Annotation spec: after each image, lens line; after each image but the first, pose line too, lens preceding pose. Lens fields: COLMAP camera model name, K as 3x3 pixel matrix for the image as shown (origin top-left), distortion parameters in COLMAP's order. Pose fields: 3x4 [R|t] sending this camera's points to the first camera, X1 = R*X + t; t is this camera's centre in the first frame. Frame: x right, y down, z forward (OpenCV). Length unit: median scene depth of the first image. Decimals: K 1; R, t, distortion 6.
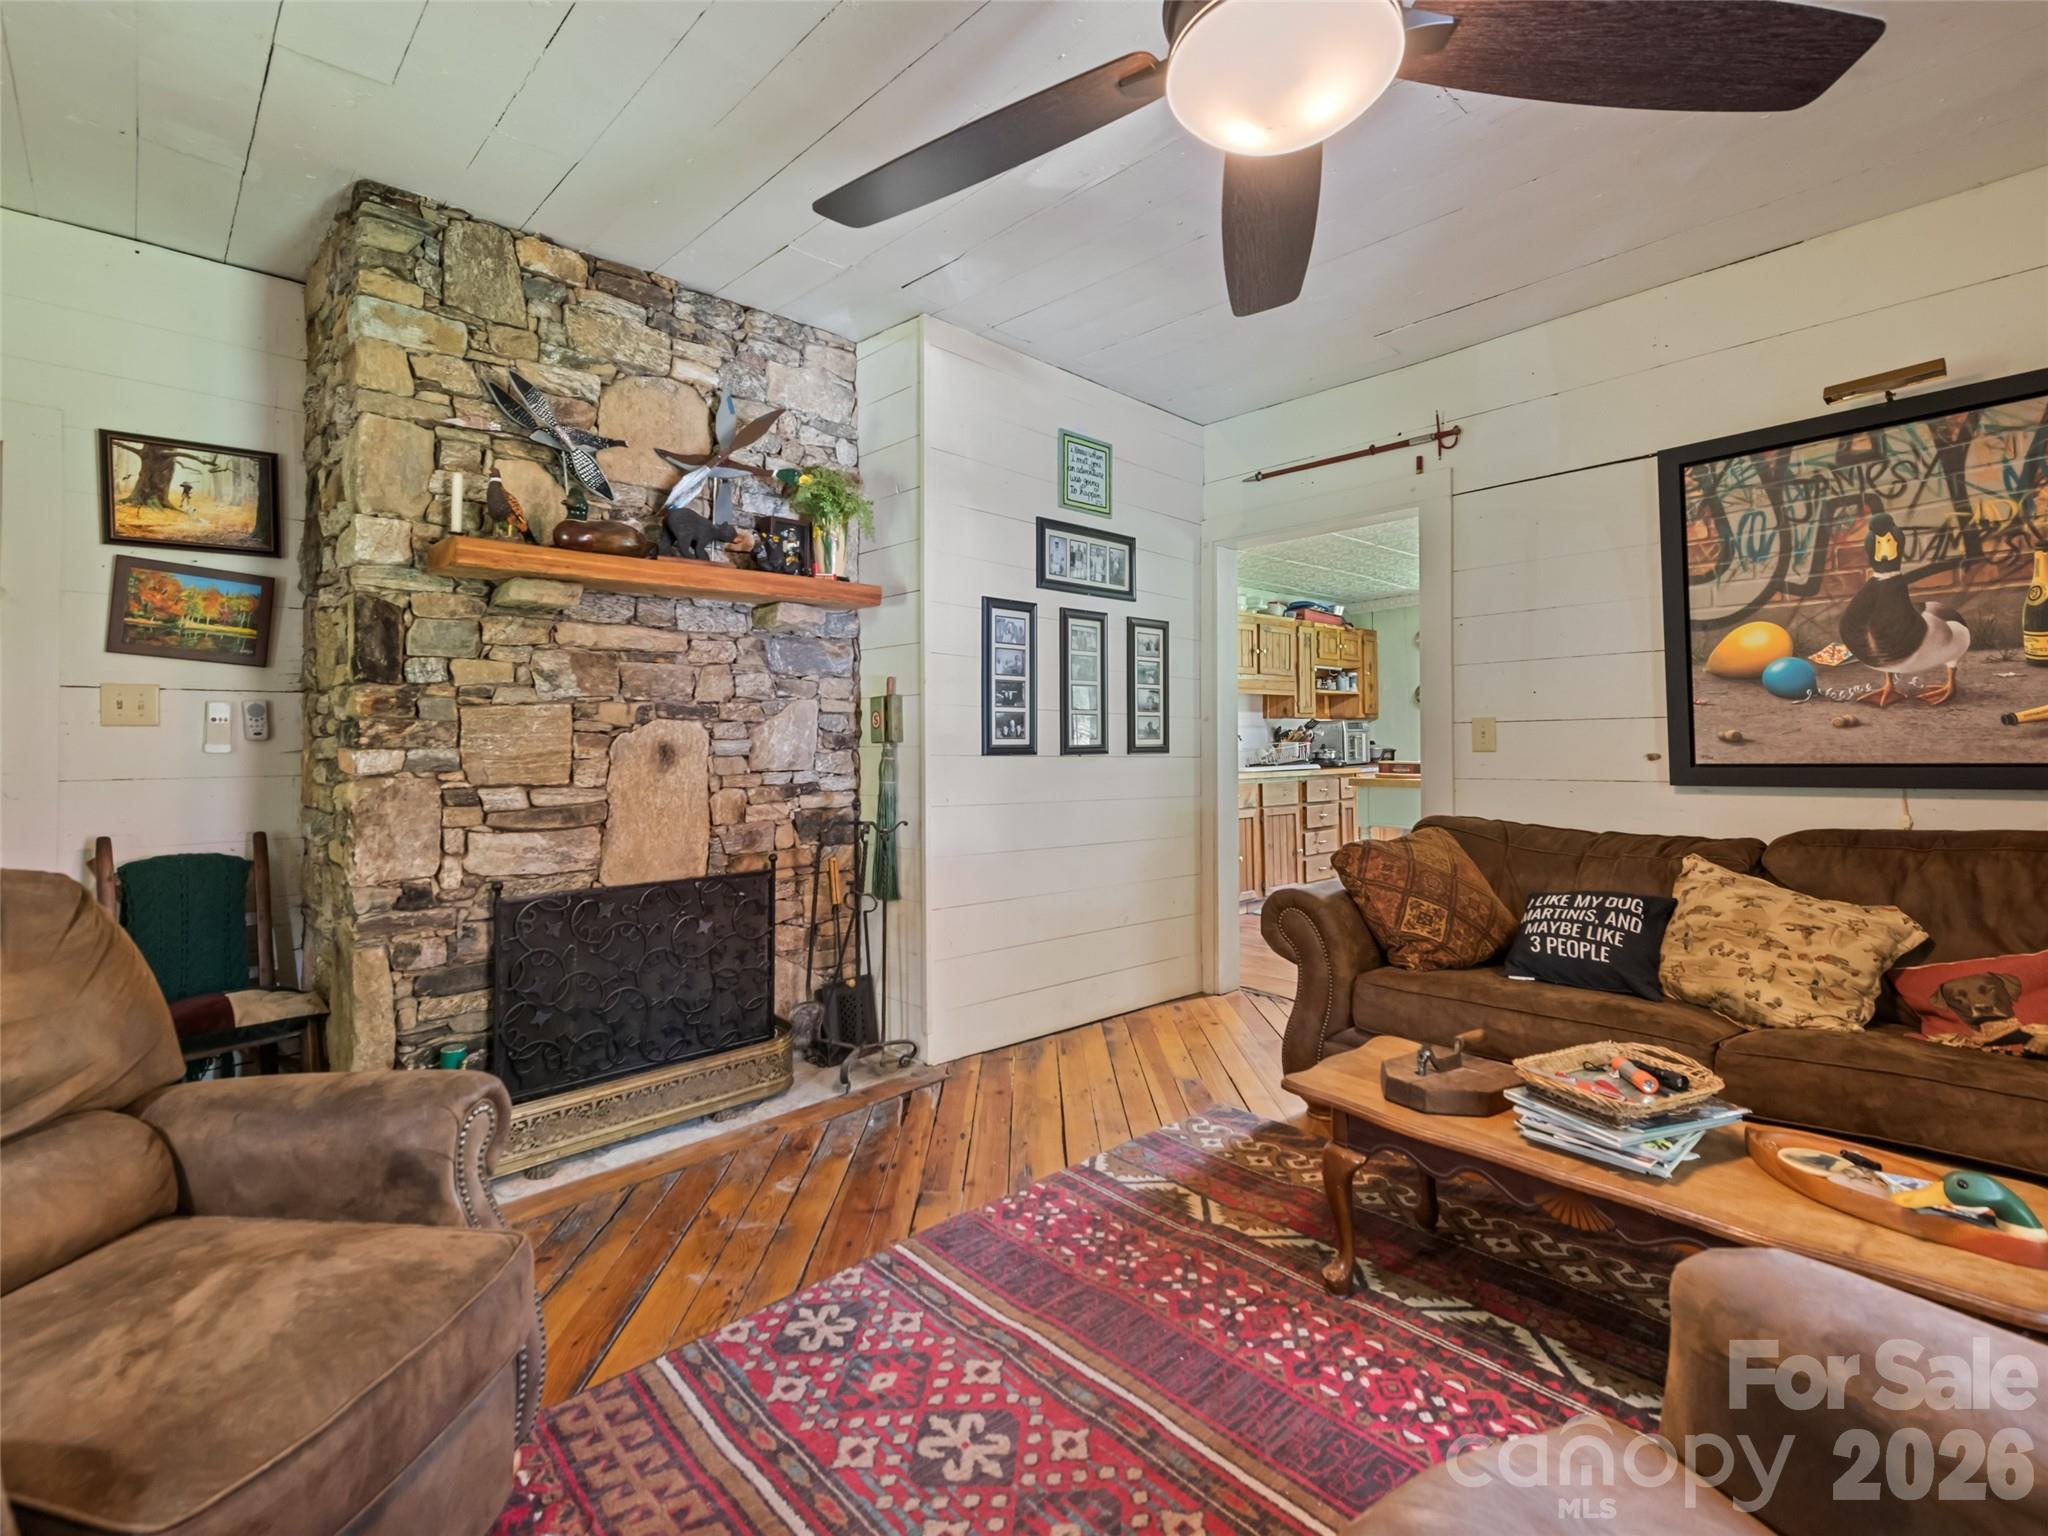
lens RADIAL K [[921.1, 0, 1001.3], [0, 921.1, 734.1], [0, 0, 1]] dist [0.015408, -0.002058]
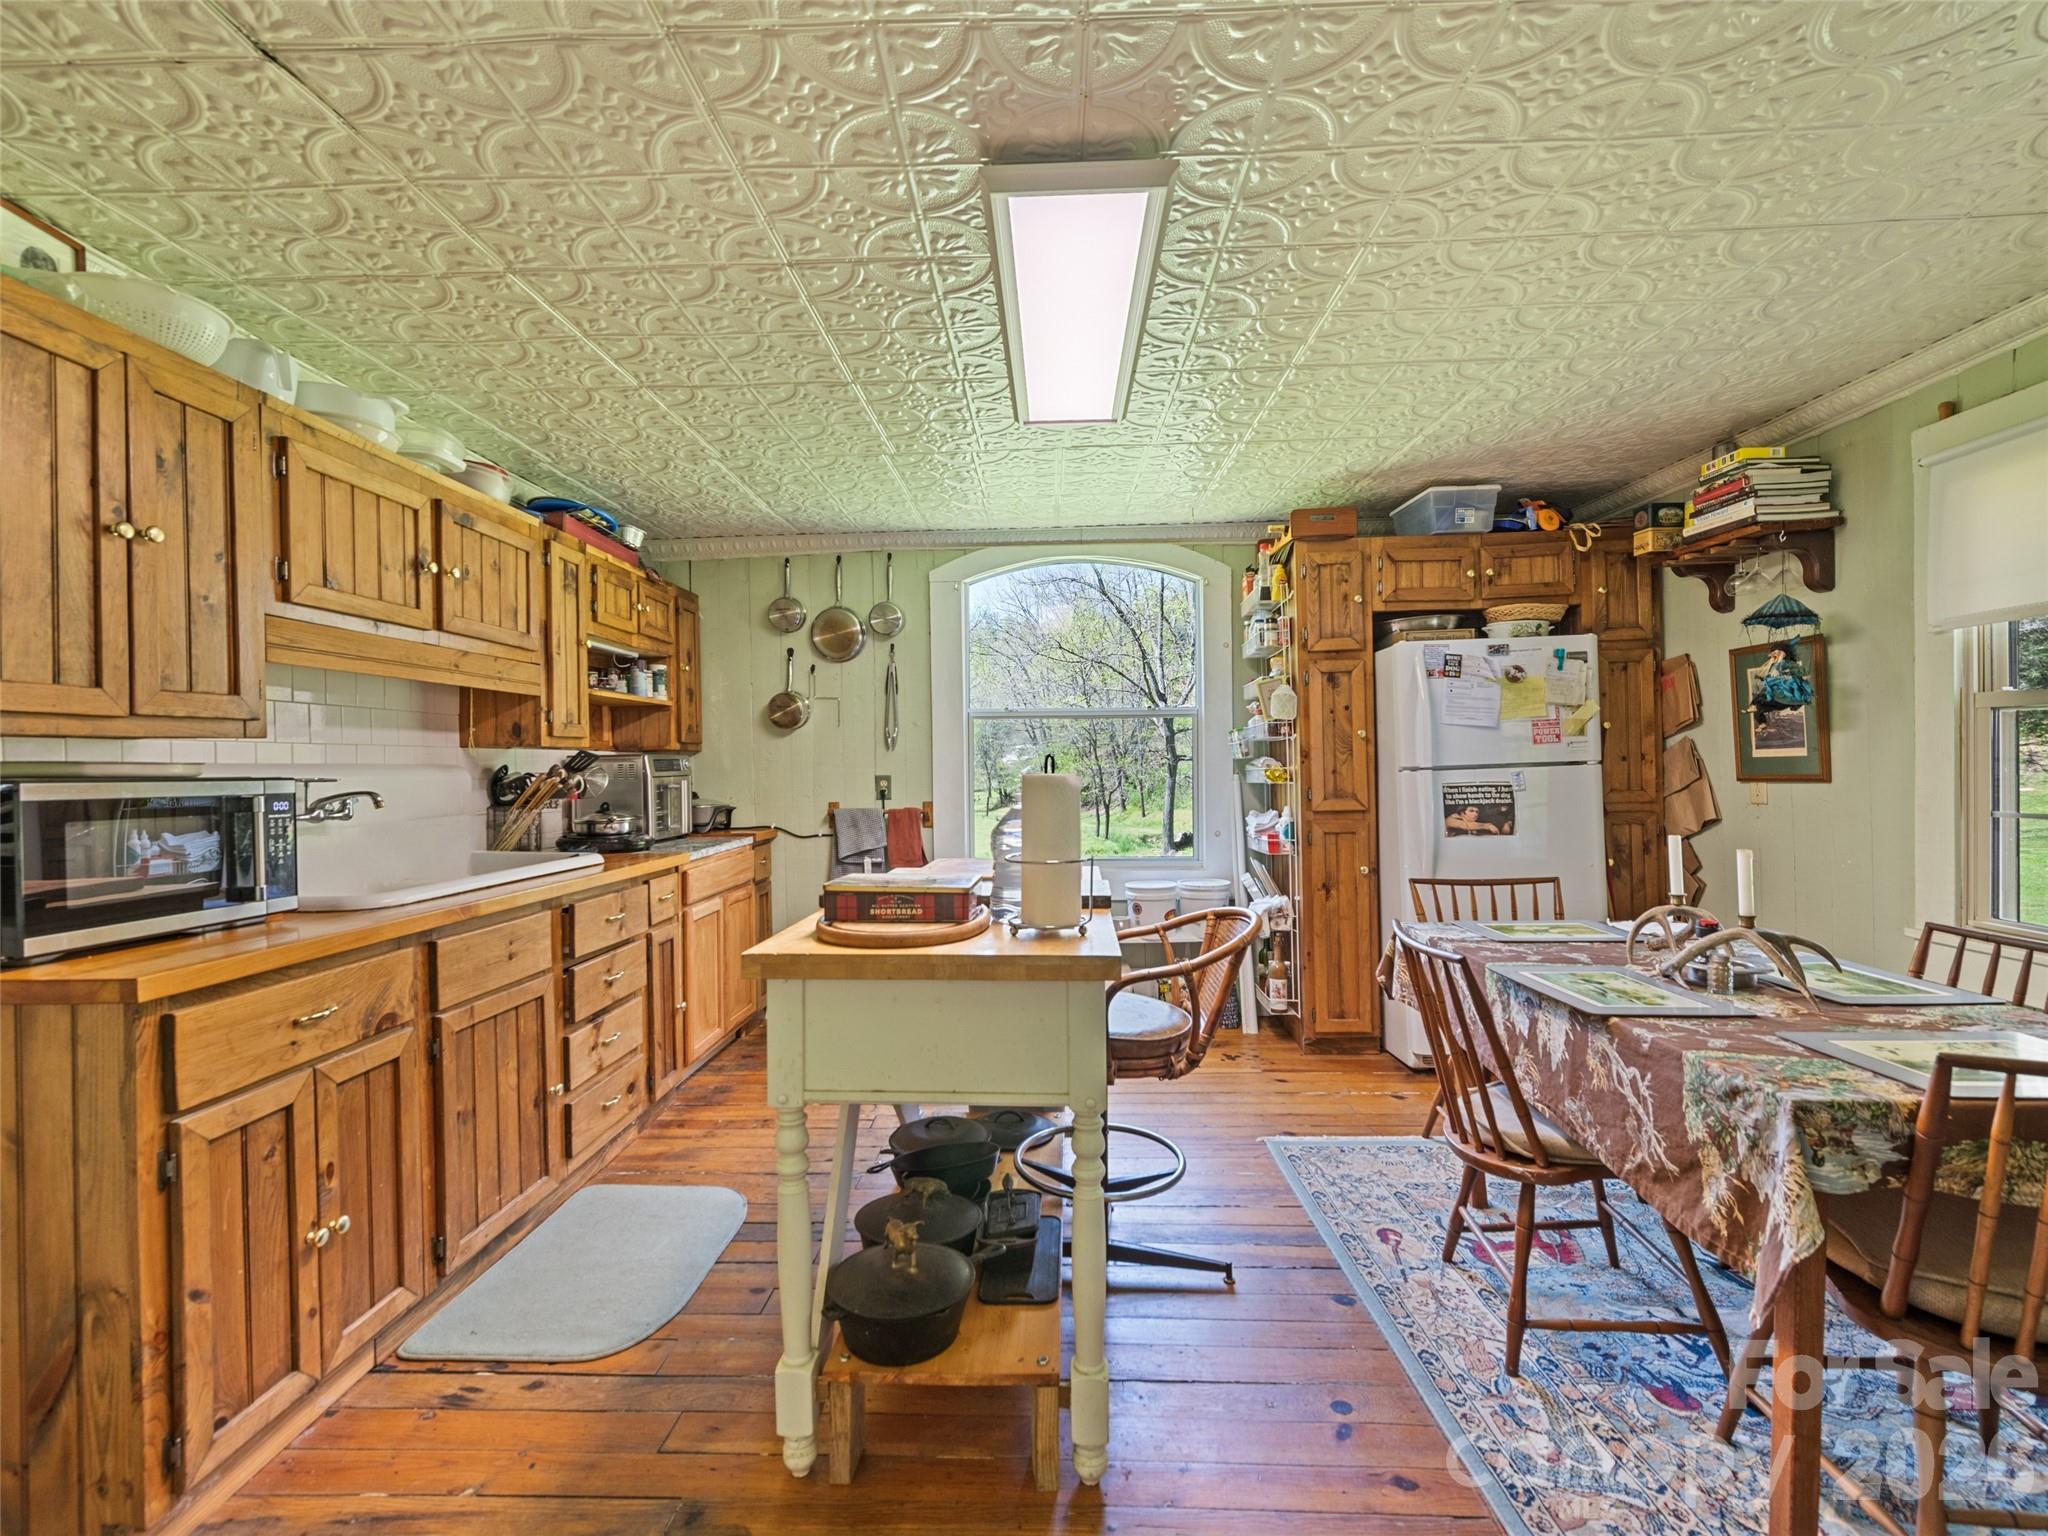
lens RADIAL K [[921.1, 0, 1029.9], [0, 921.1, 775.9], [0, 0, 1]] dist [0.015408, -0.002058]
pose [[0.698605, -0.003008, 0.715501, 0.443457], [-0.004552, 0.999952, 0.008648, -0.023317], [-0.715493, -0.009299, 0.698558, 1.407365]]
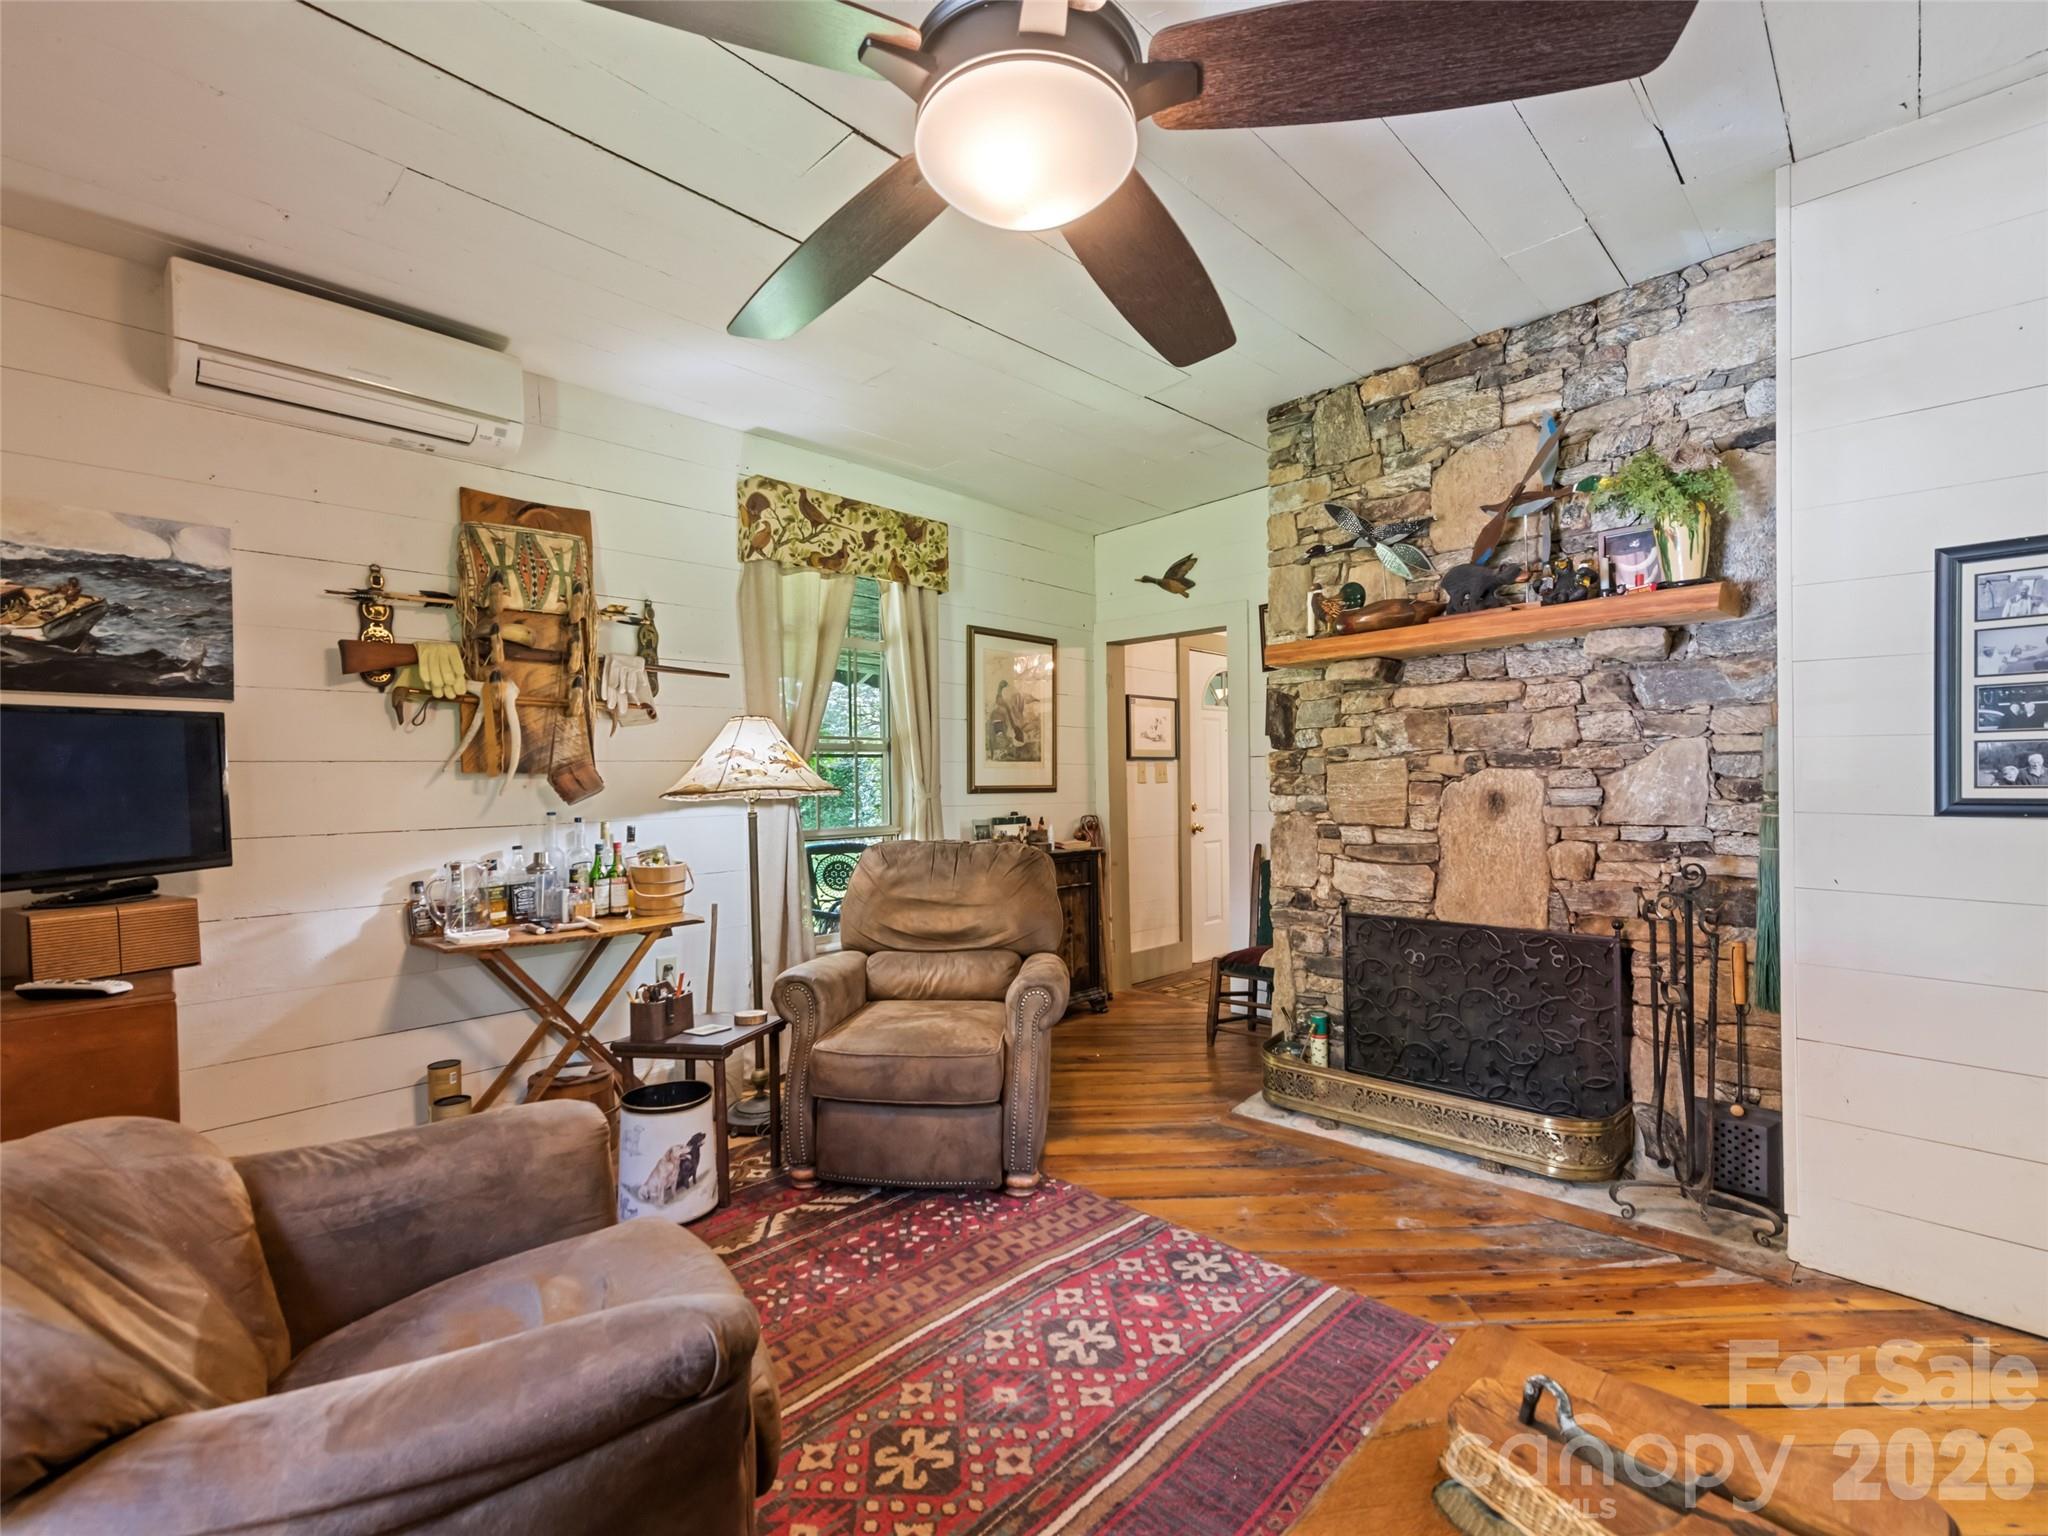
lens RADIAL K [[921.1, 0, 1048.8], [0, 921.1, 792.3], [0, 0, 1]] dist [0.015408, -0.002058]
pose [[0.073976, 0.010397, -0.997206, 0.650285], [0.013406, 0.999845, 0.011419, -0.008095], [0.997170, -0.014214, 0.073825, 0.455439]]
